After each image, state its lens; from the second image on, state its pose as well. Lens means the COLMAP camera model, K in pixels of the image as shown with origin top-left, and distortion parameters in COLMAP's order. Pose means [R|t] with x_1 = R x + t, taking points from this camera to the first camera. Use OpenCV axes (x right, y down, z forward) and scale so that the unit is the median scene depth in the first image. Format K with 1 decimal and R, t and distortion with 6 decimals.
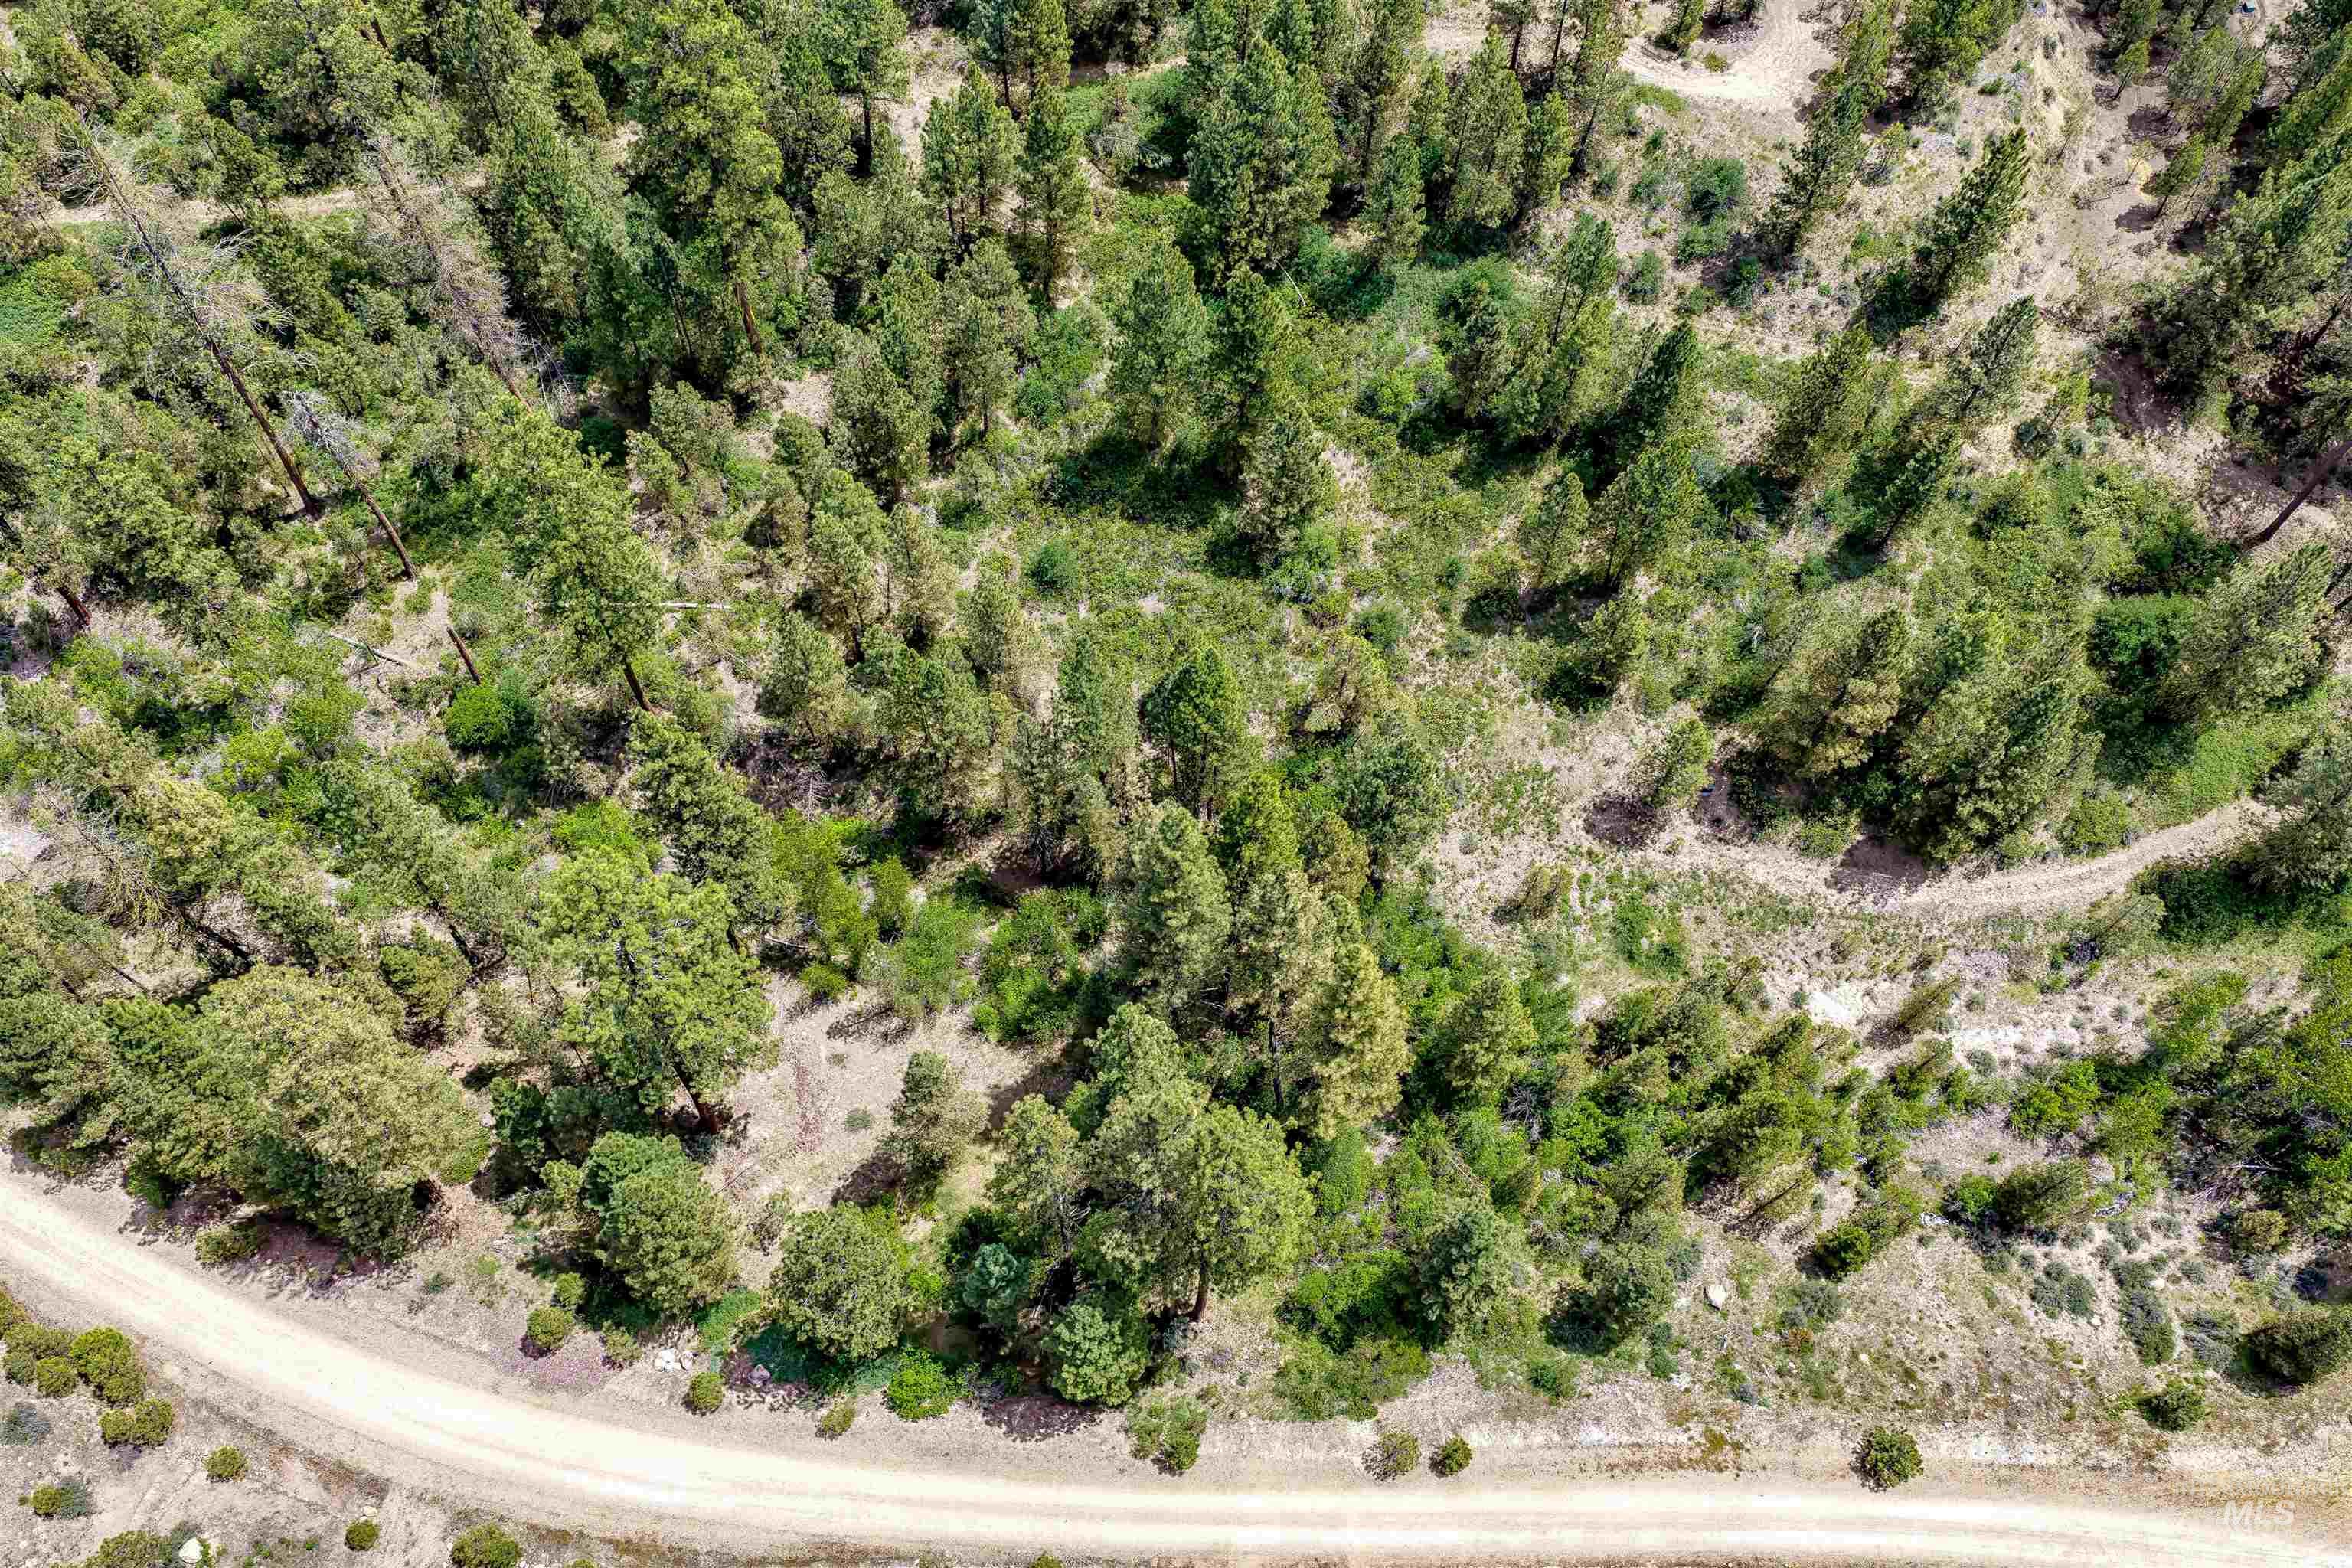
lens RADIAL K [[1956.3, 0, 1174.7], [0, 1956.3, 783.0], [0, 0, 1]] dist [0.007272, -0.012377]
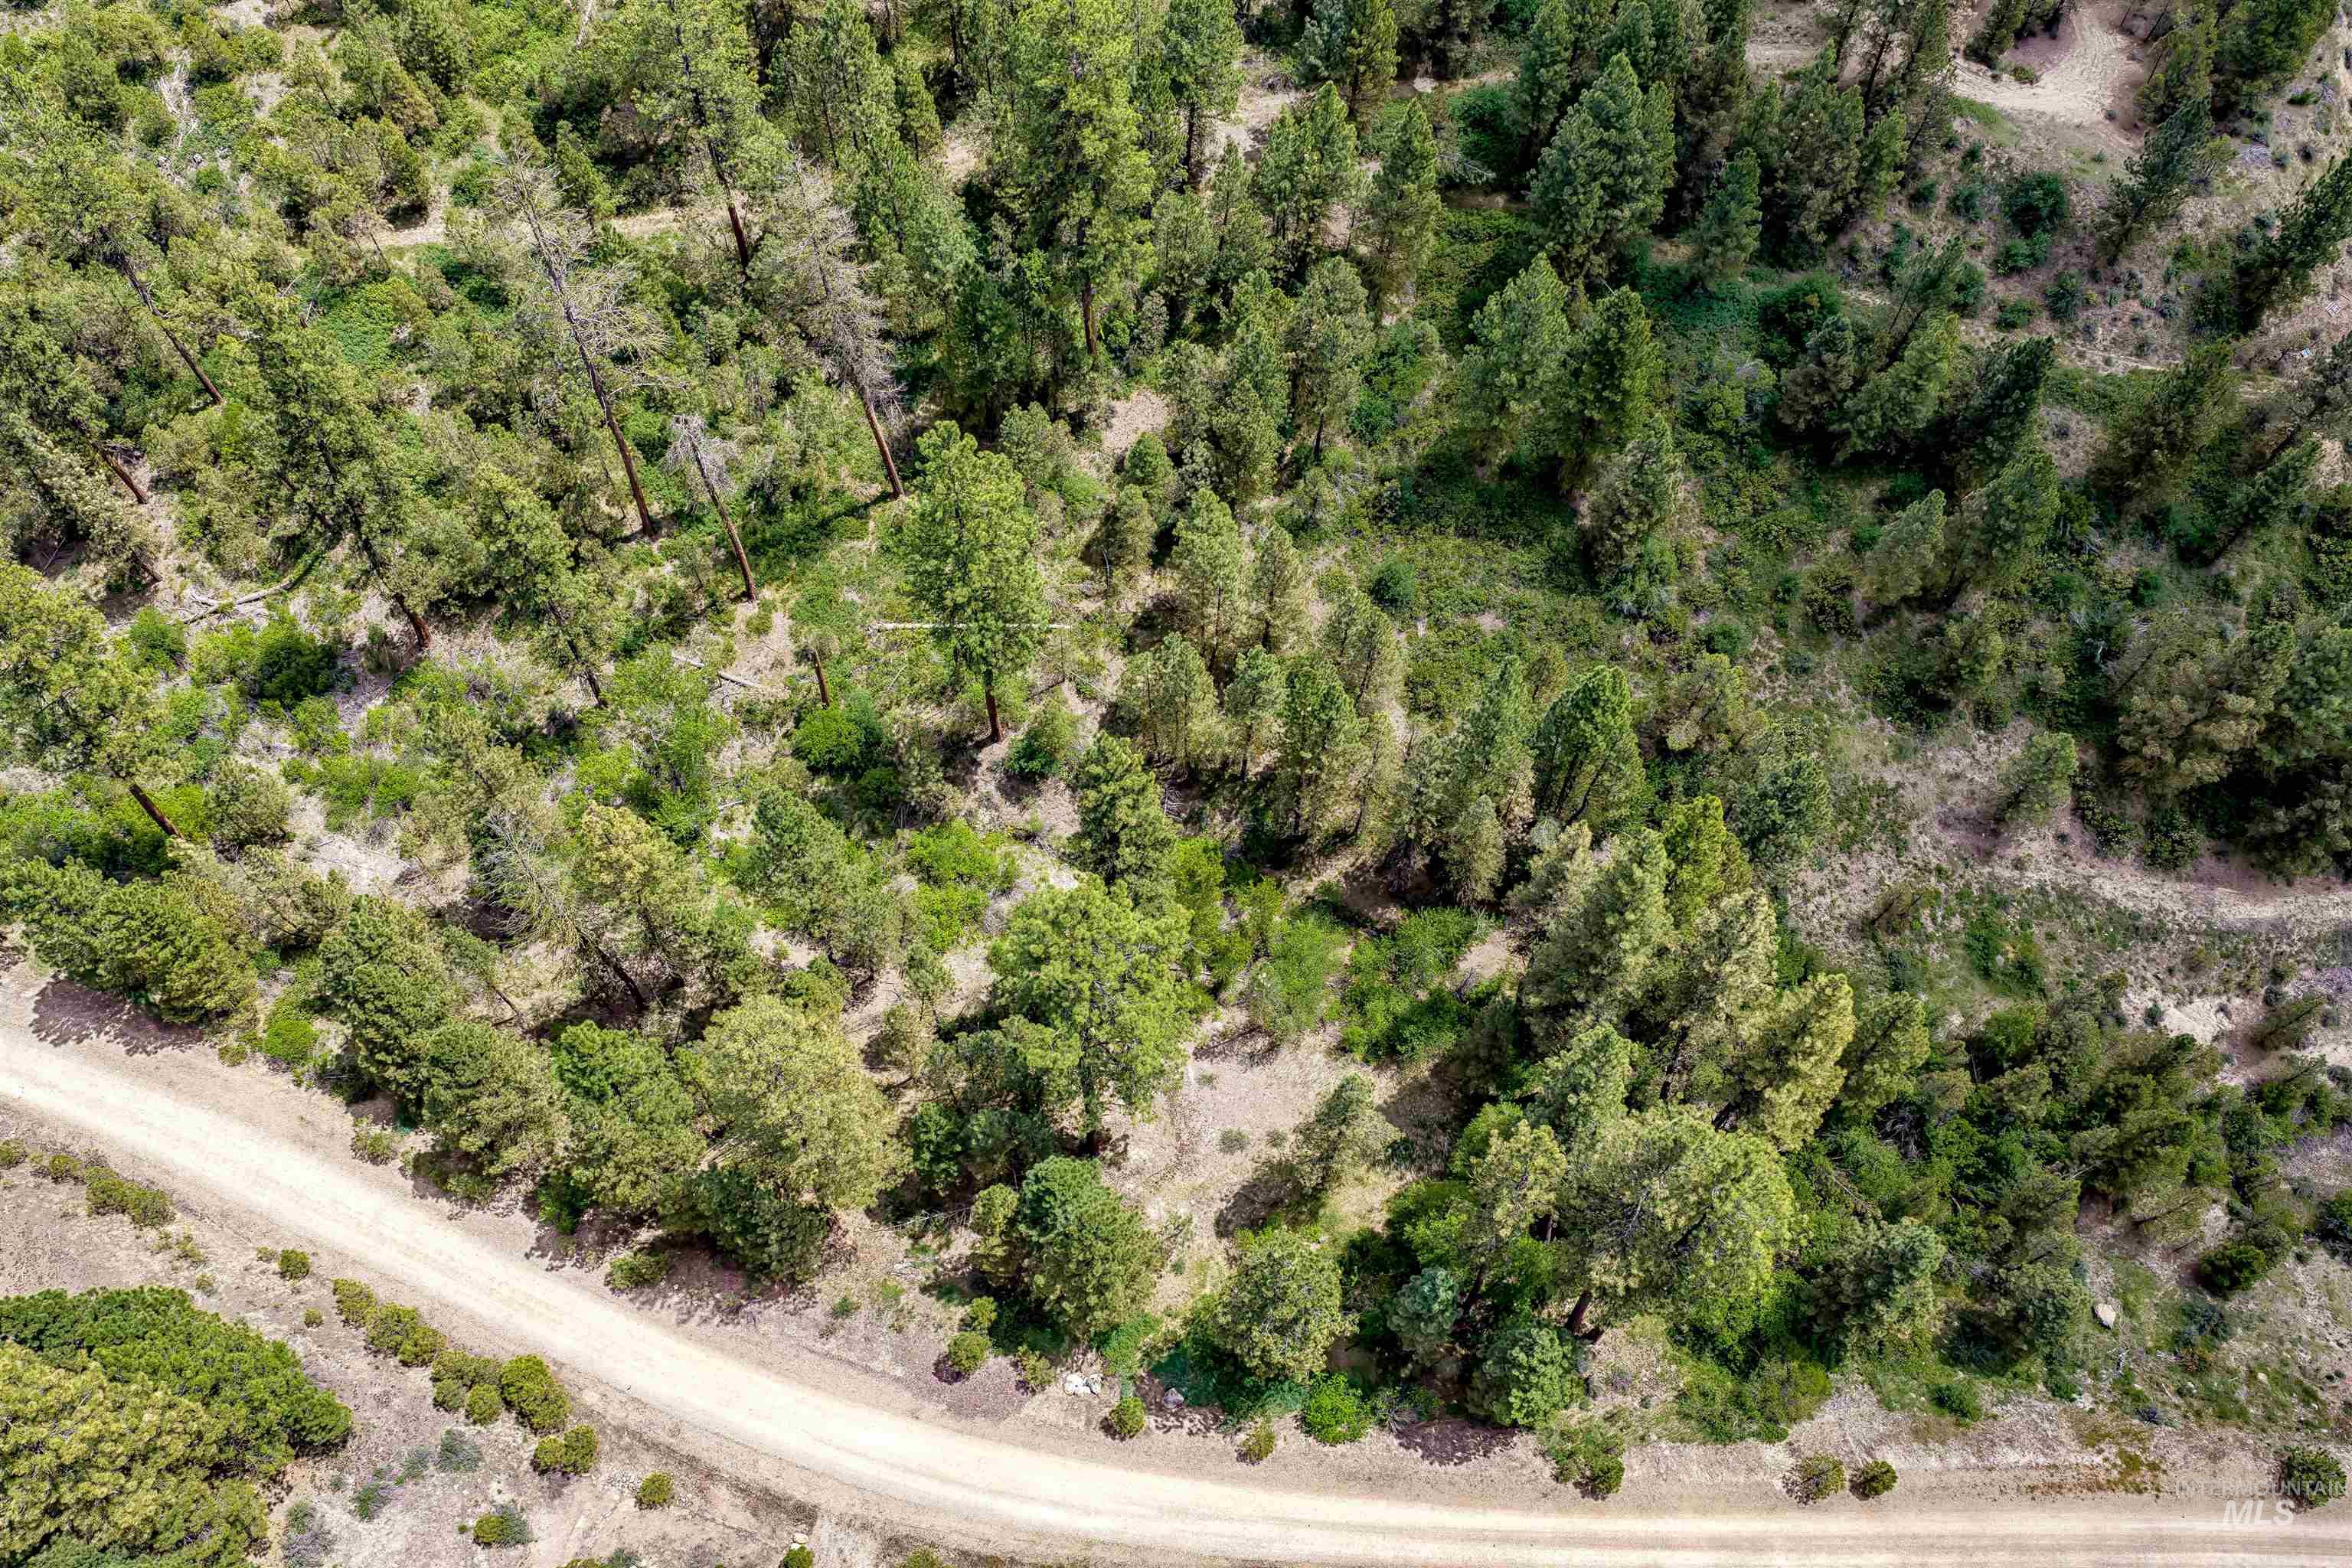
lens RADIAL K [[1956.3, 0, 1174.3], [0, 1956.3, 782.0], [0, 0, 1]] dist [0.007272, -0.012377]
pose [[0.999984, -0.004448, -0.003443, -0.173934], [0.004440, 0.999987, -0.002305, -0.008102], [0.003453, 0.002290, 0.999991, 0.001923]]
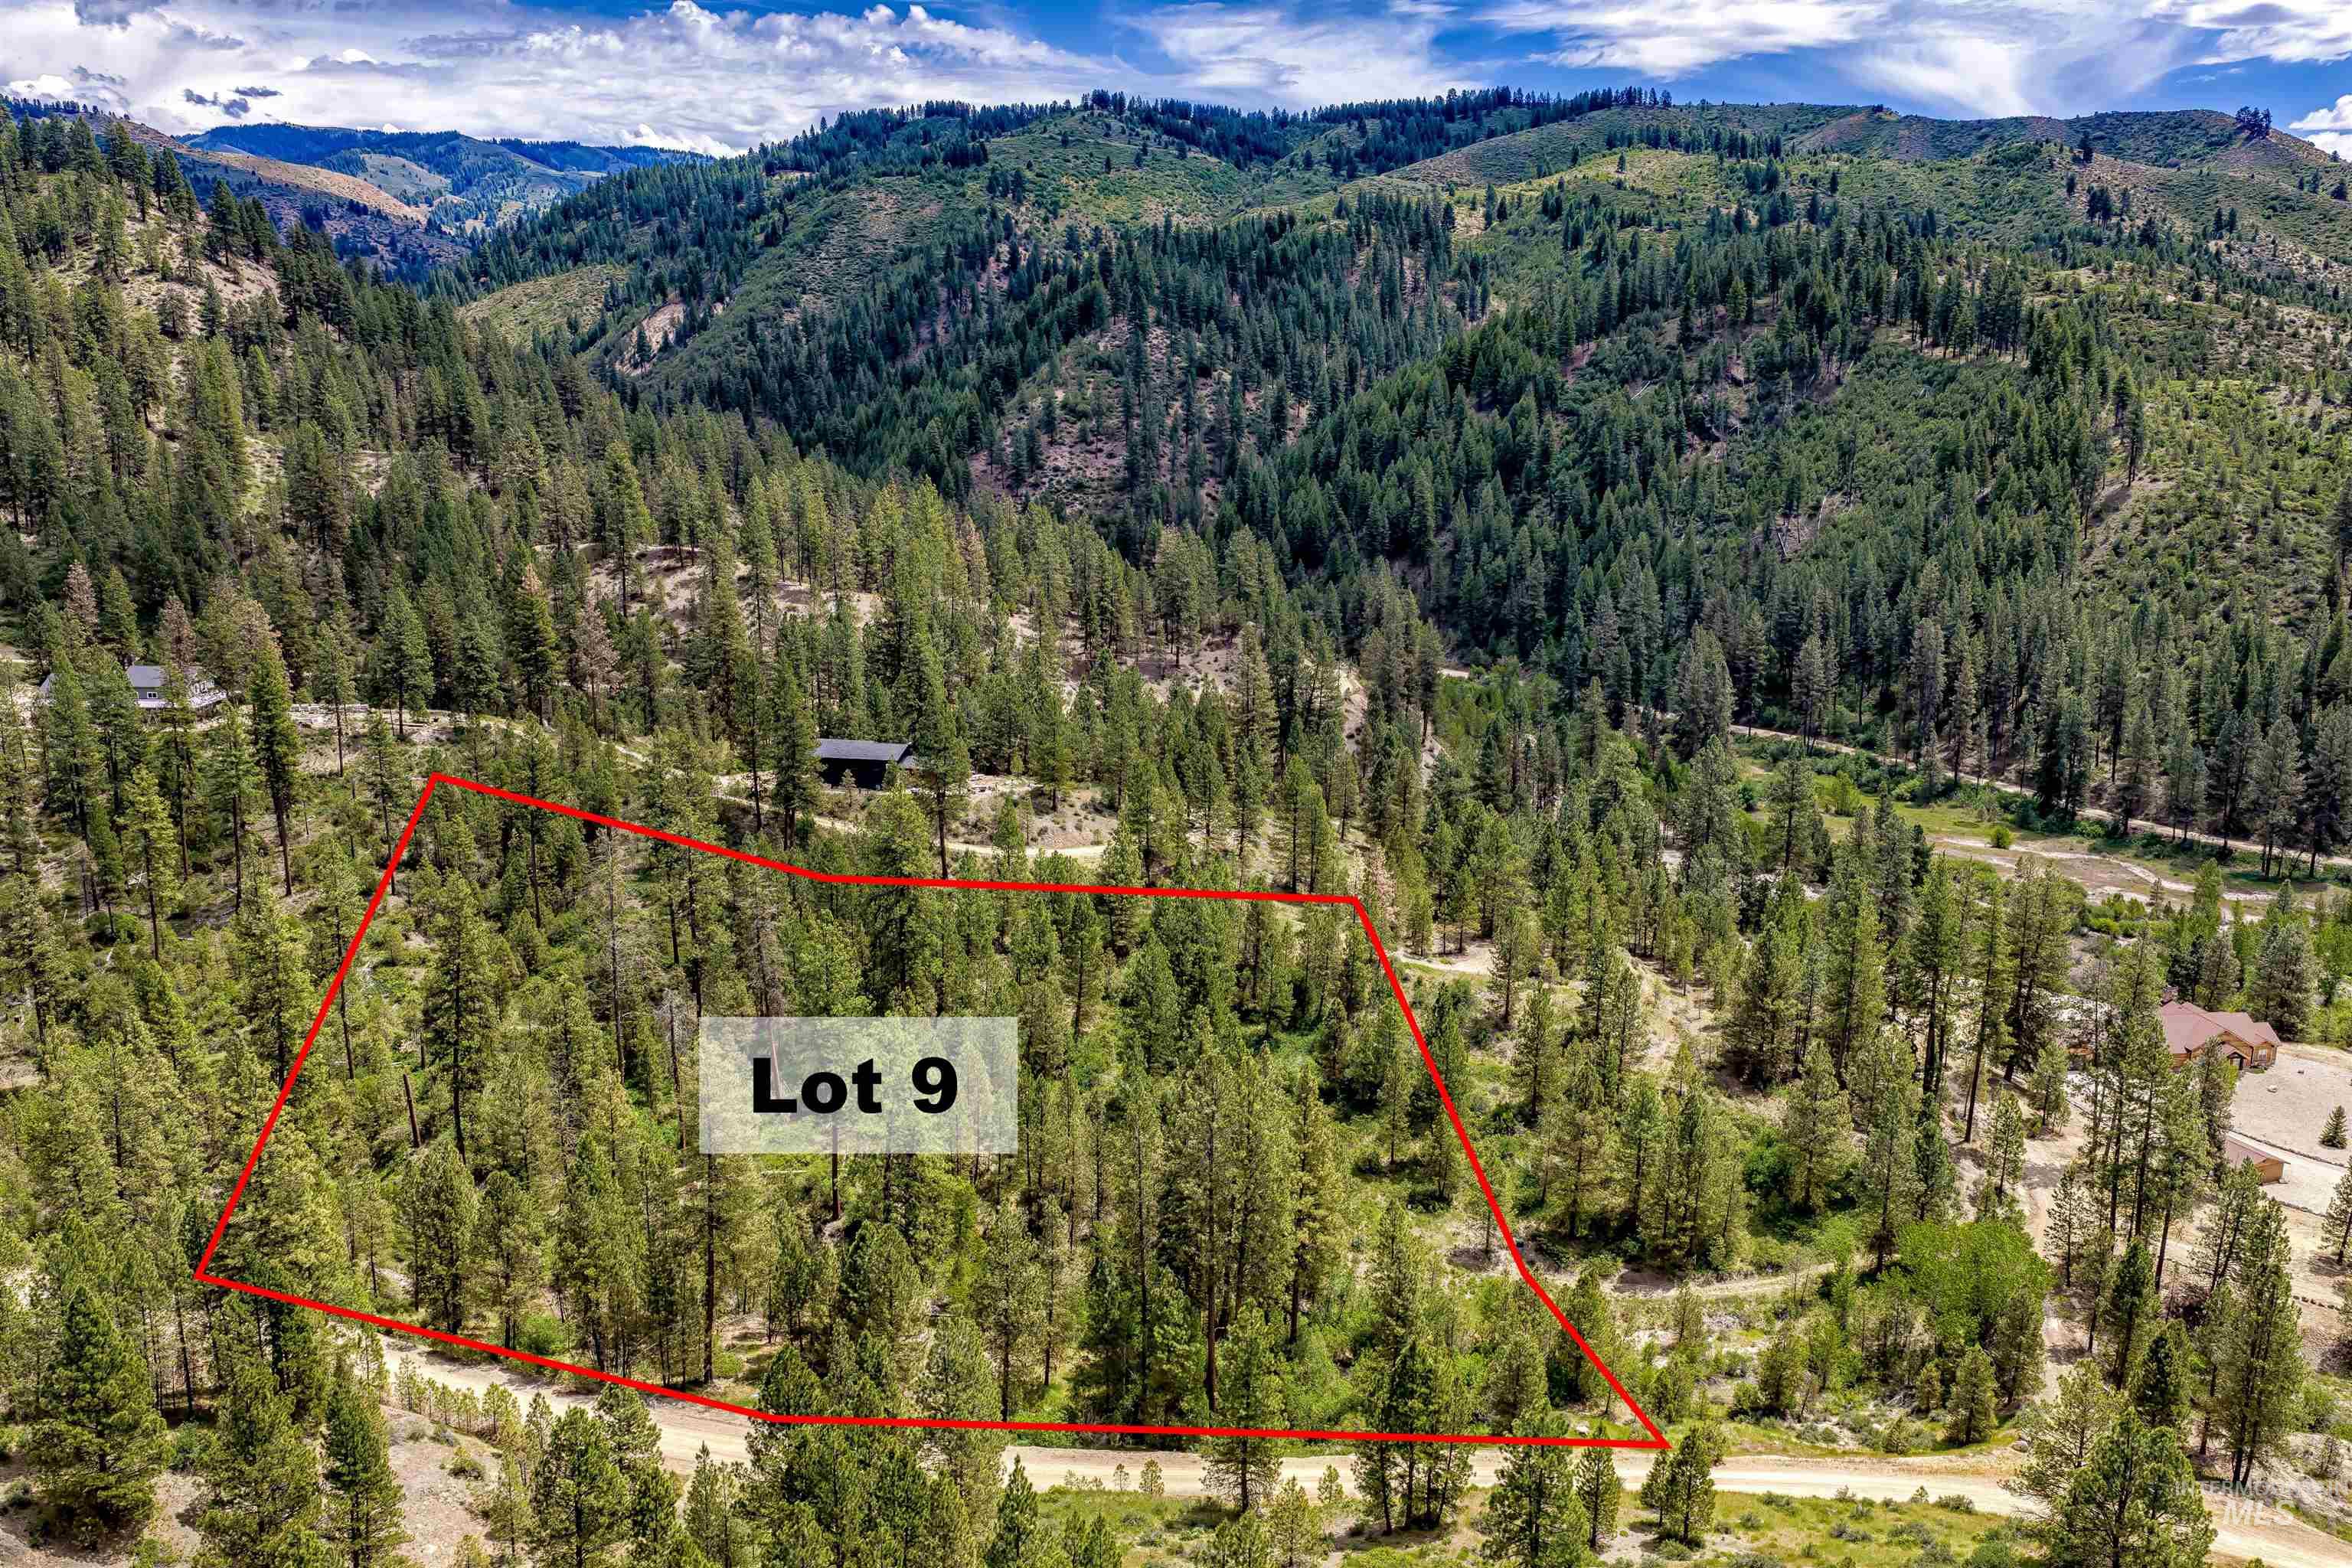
lens RADIAL K [[1956.3, 0, 1195.6], [0, 1956.3, 792.5], [0, 0, 1]] dist [0.007272, -0.012377]
pose [[0.994297, -0.016722, 0.105325, -0.143605], [0.090493, 0.654864, -0.750310, 0.923740], [-0.056427, 0.755562, 0.652642, -0.270601]]
